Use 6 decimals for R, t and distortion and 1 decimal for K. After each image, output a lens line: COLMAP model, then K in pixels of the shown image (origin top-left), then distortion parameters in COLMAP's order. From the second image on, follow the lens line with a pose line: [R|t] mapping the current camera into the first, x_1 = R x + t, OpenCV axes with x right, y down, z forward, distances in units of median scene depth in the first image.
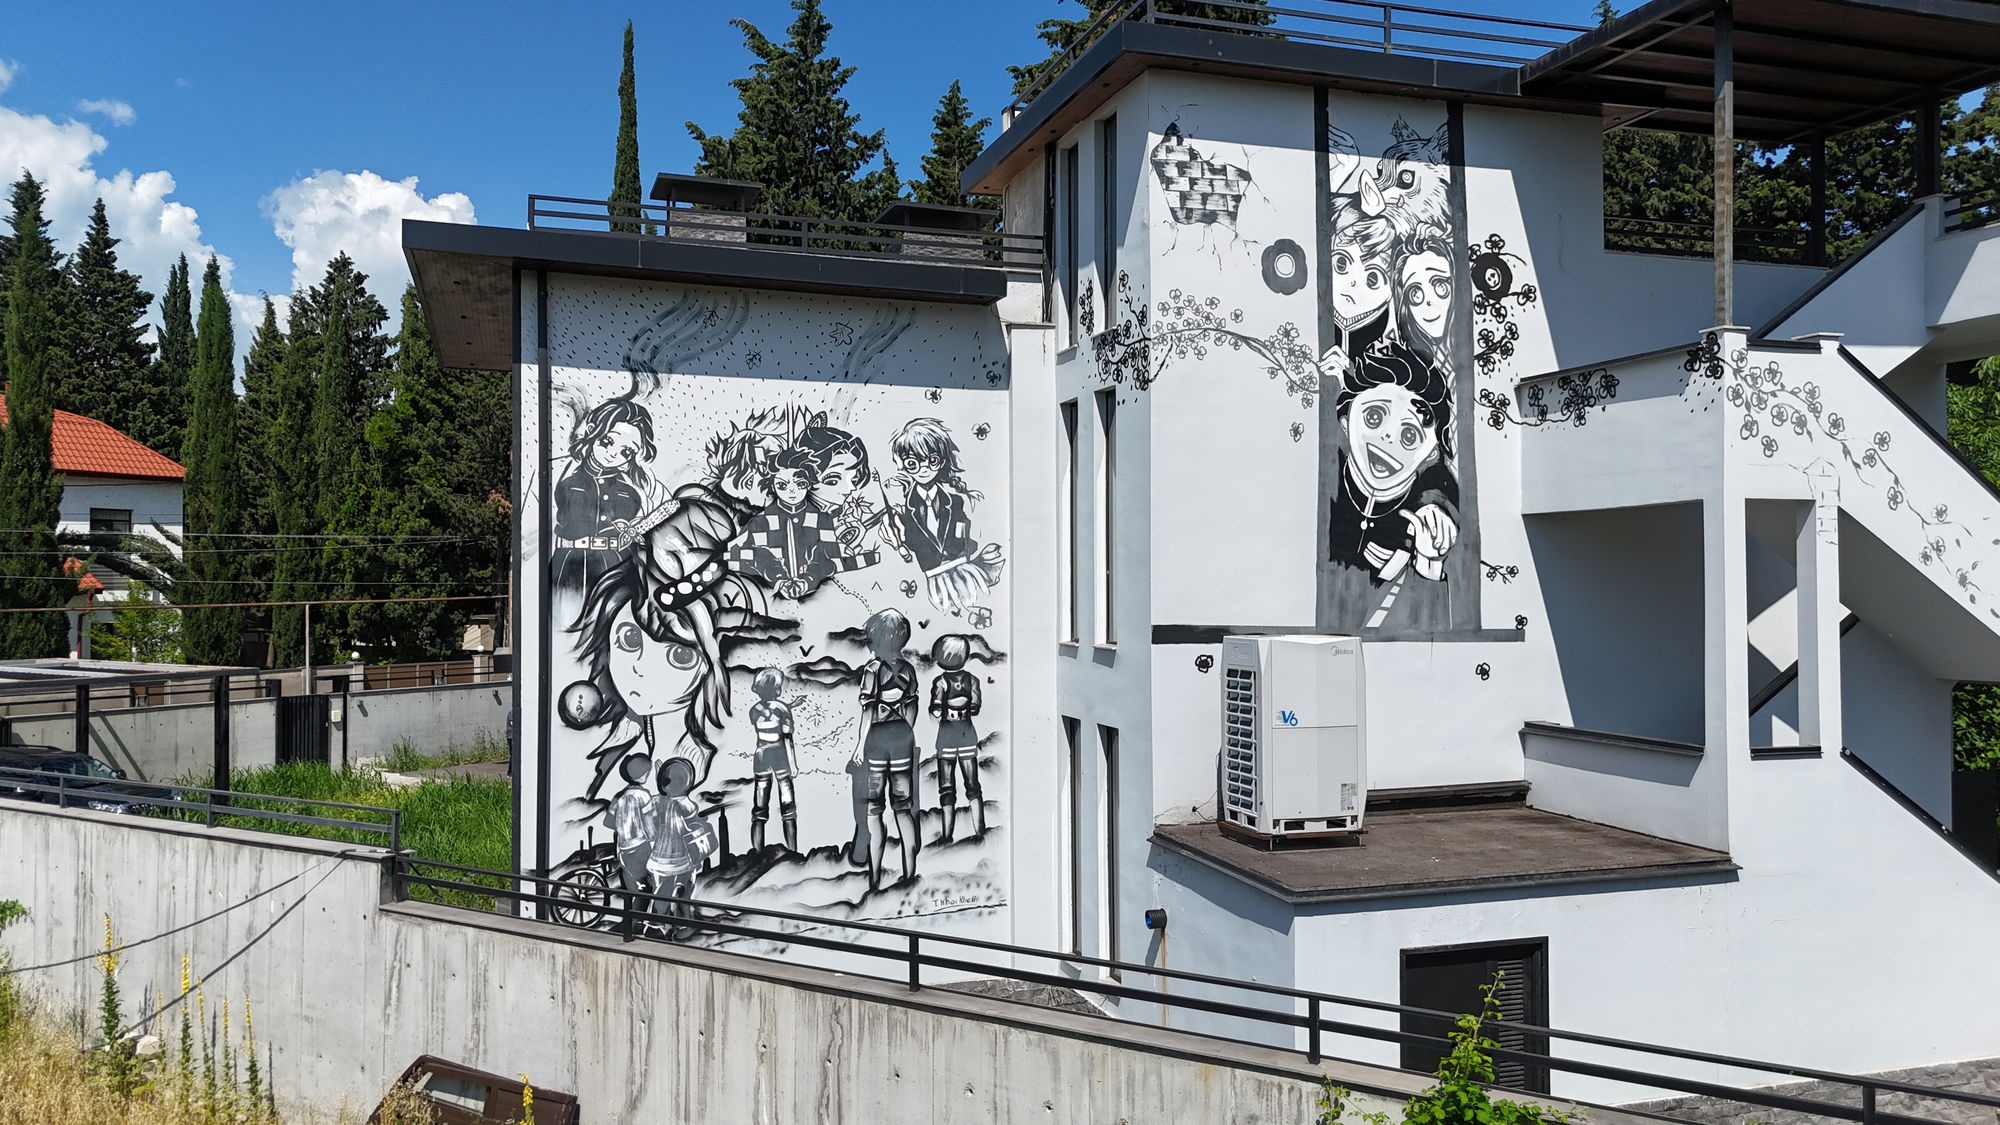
lens RADIAL K [[1470.8, 0, 1000.0], [0, 1470.8, 562.5], [0, 0, 1]] dist [0.185578, -0.542498]
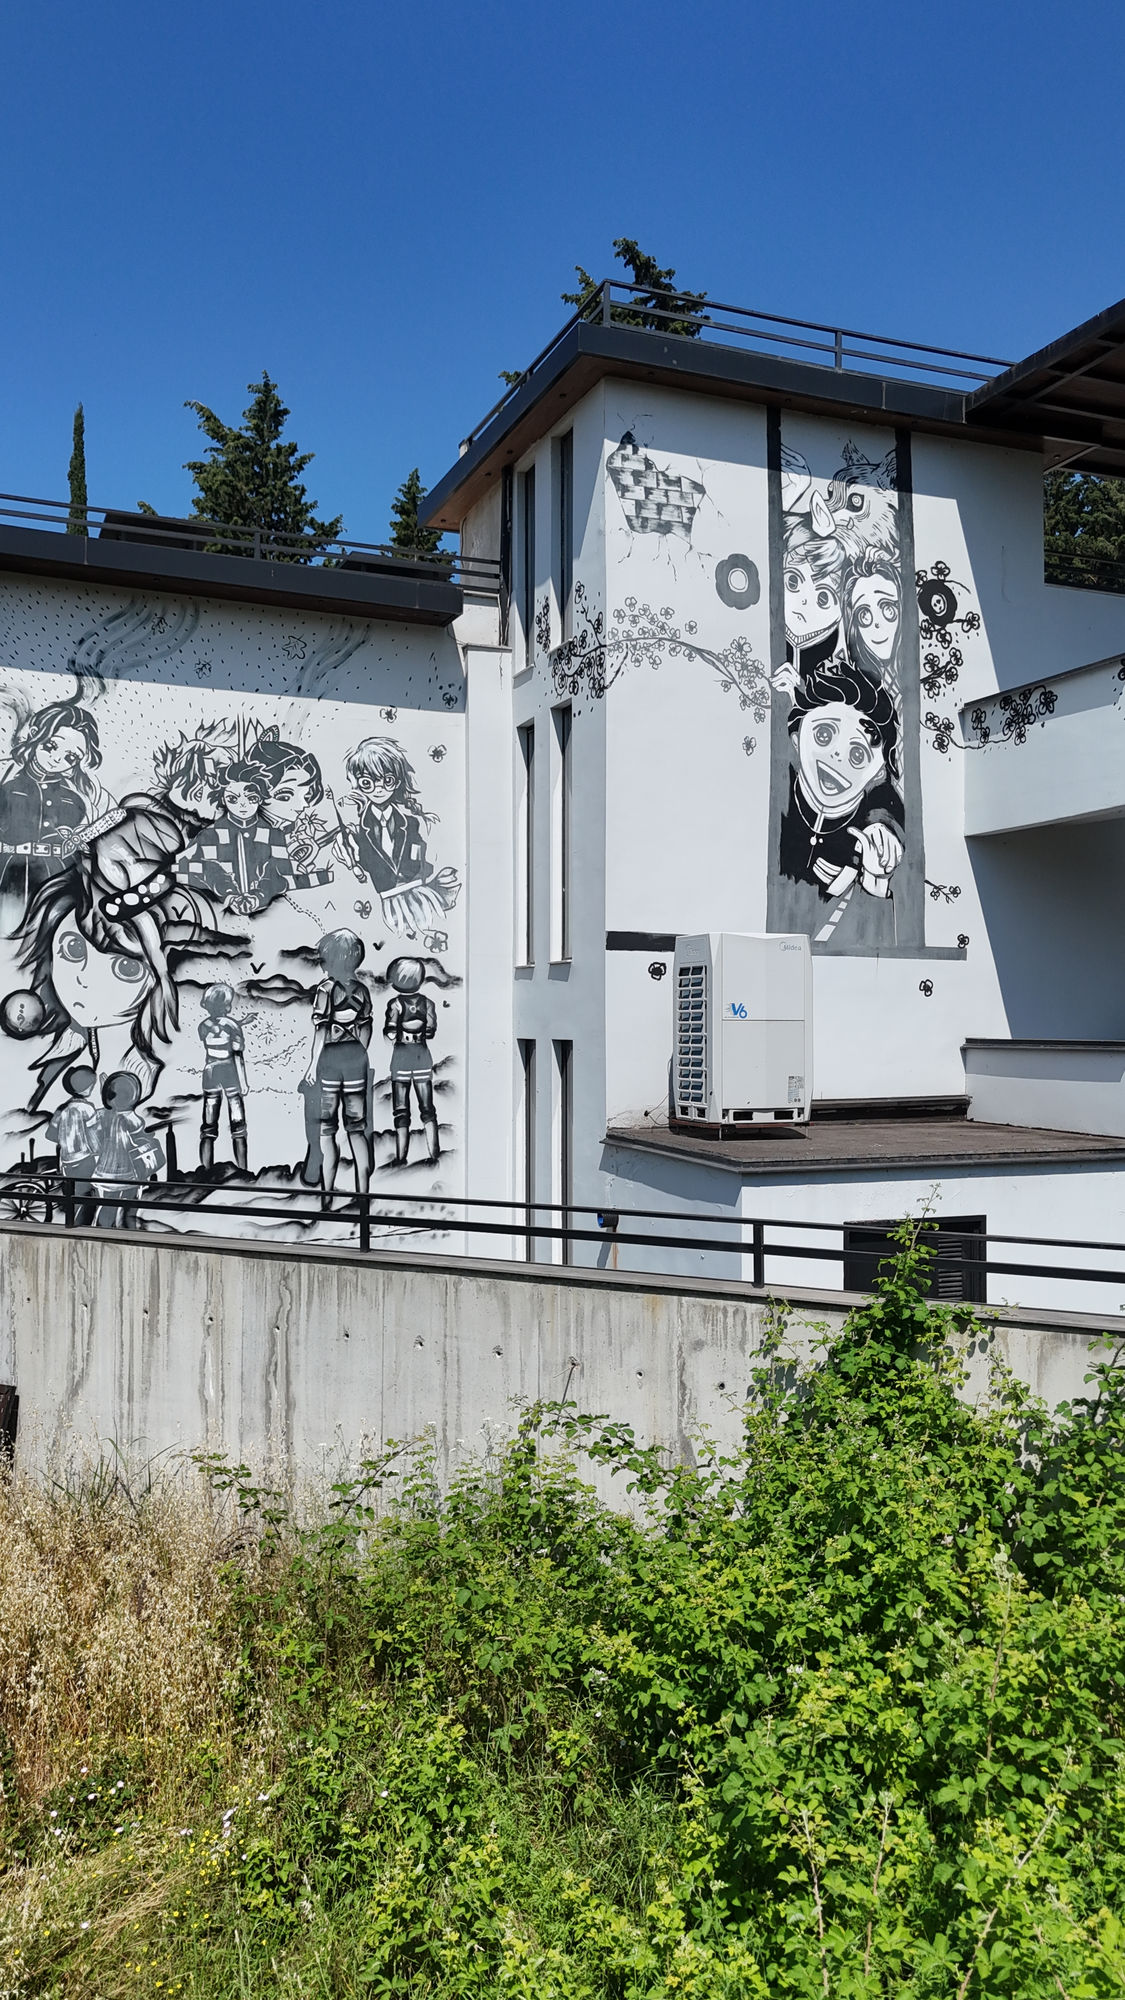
lens RADIAL K [[1470.8, 0, 567.2], [0, 1470.8, 1000.3], [0, 0, 1]] dist [0.185578, -0.542498]
pose [[0.997350, 0.005104, 0.072569, 0.003353], [-0.004904, 0.999984, -0.002930, 0.085377], [-0.072583, 0.002567, 0.997359, -0.000962]]
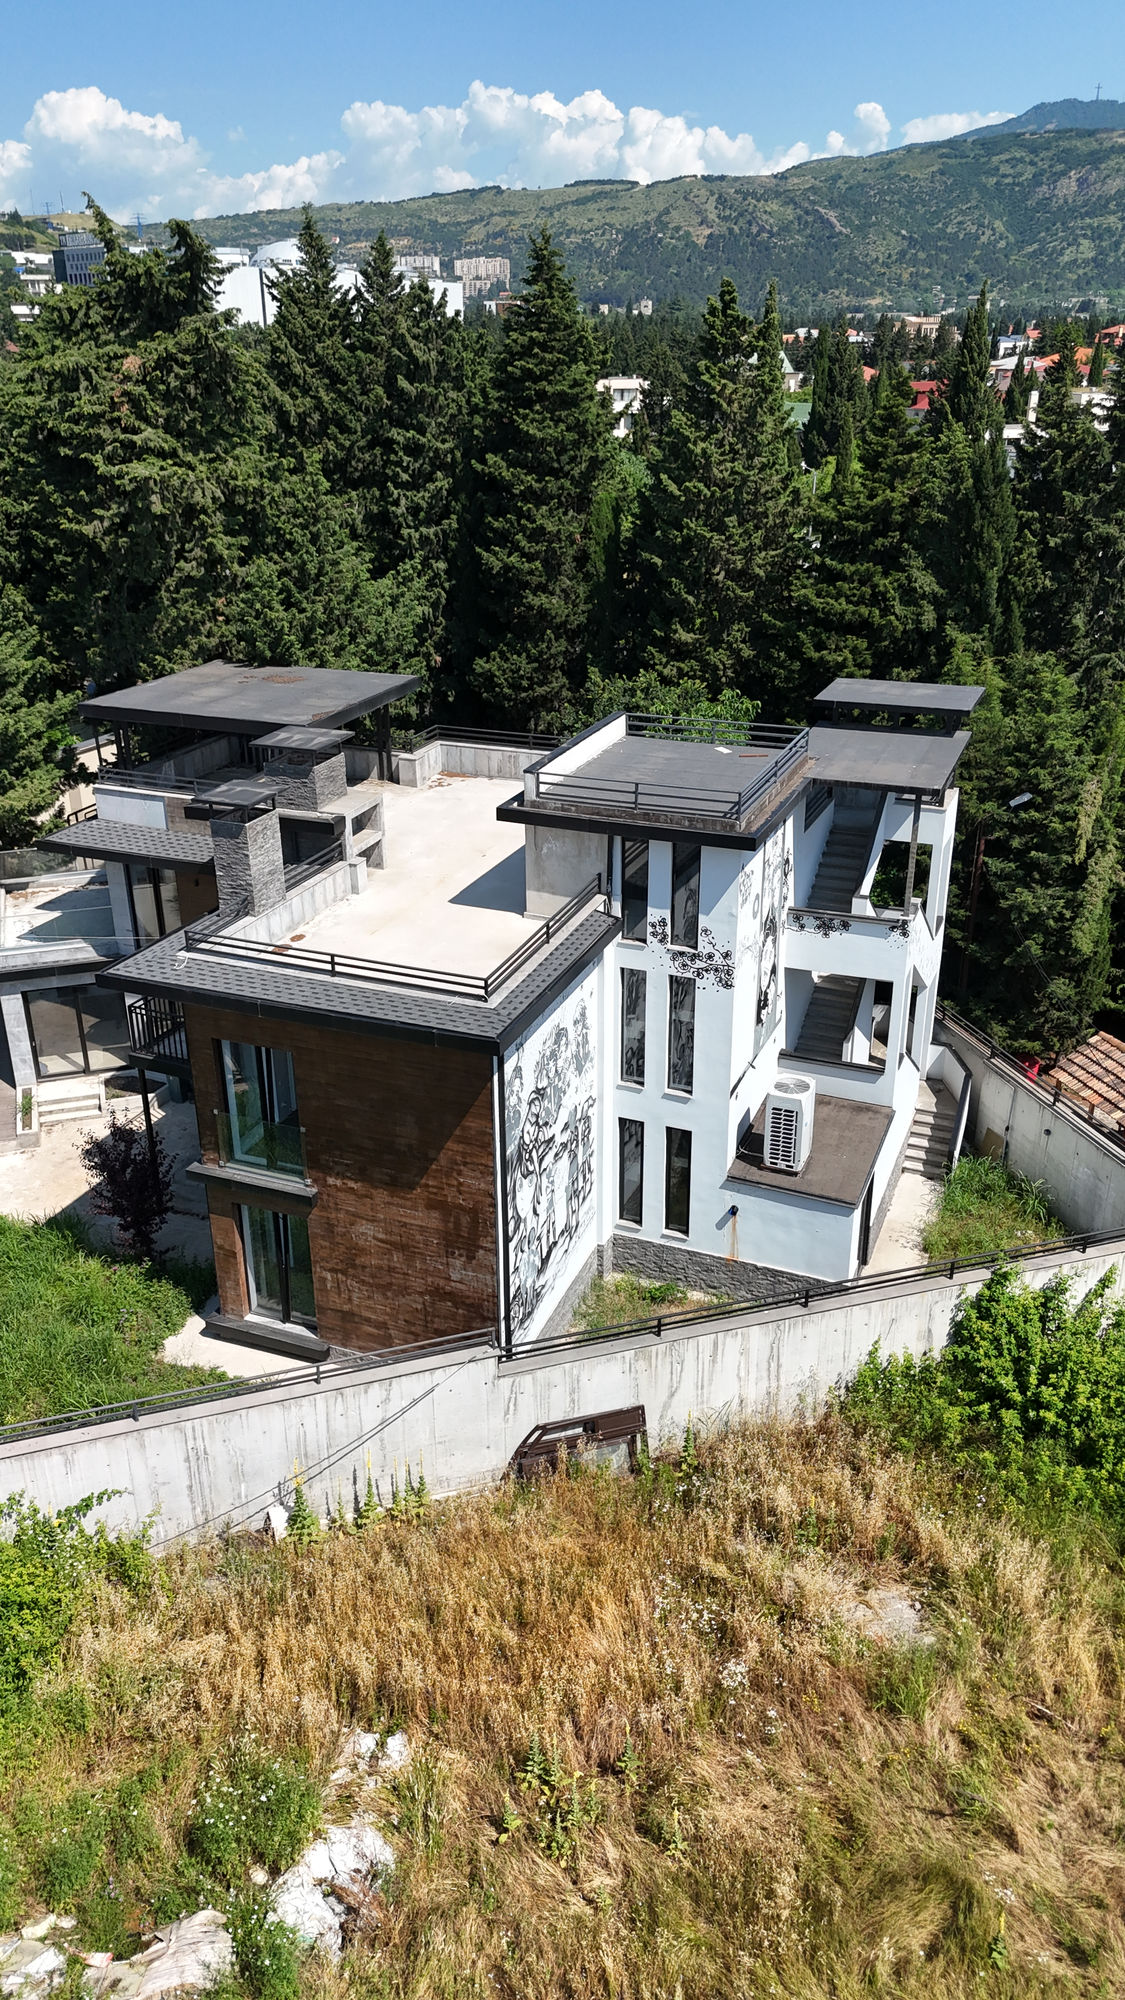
lens RADIAL K [[1473.6, 0, 562.5], [0, 1473.6, 1000.0], [0, 0, 1]] dist [0.091764, -0.120391]
pose [[0.650790, -0.314782, 0.690930, -1.356220], [-0.007934, 0.907139, 0.420757, -0.888909], [-0.759216, -0.279306, 0.587859, -0.024895]]
